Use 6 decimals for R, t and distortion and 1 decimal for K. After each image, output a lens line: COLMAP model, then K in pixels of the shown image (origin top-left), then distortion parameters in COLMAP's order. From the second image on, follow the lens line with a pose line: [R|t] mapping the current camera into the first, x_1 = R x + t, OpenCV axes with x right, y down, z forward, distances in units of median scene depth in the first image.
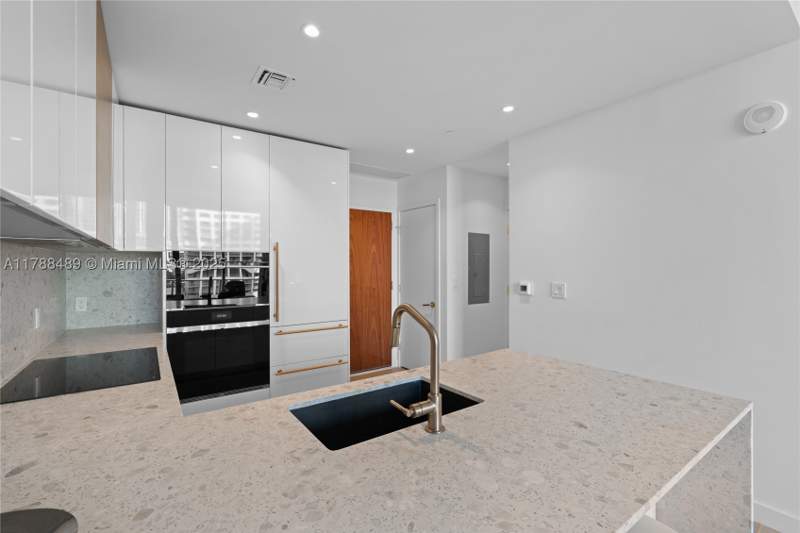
lens RADIAL K [[362.0, 0, 400.0], [0, 362.0, 266.5], [0, 0, 1]] dist [-0.001652, 0.000024]
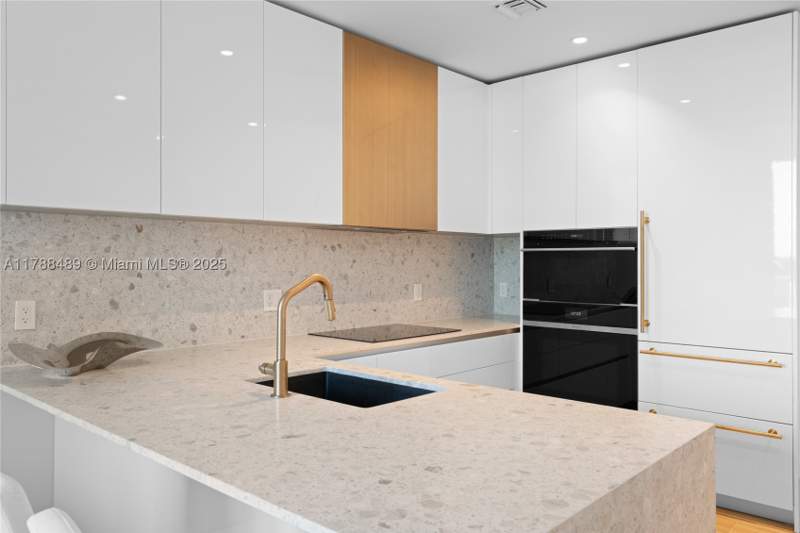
lens RADIAL K [[611.9, 0, 400.0], [0, 611.9, 266.5], [0, 0, 1]] dist [-0.006133, -0.002275]
pose [[0.203972, 0.008213, -0.978942, 0.716094], [-0.004123, 0.999963, 0.007531, 0.029662], [0.978968, 0.002500, 0.203998, 0.384046]]
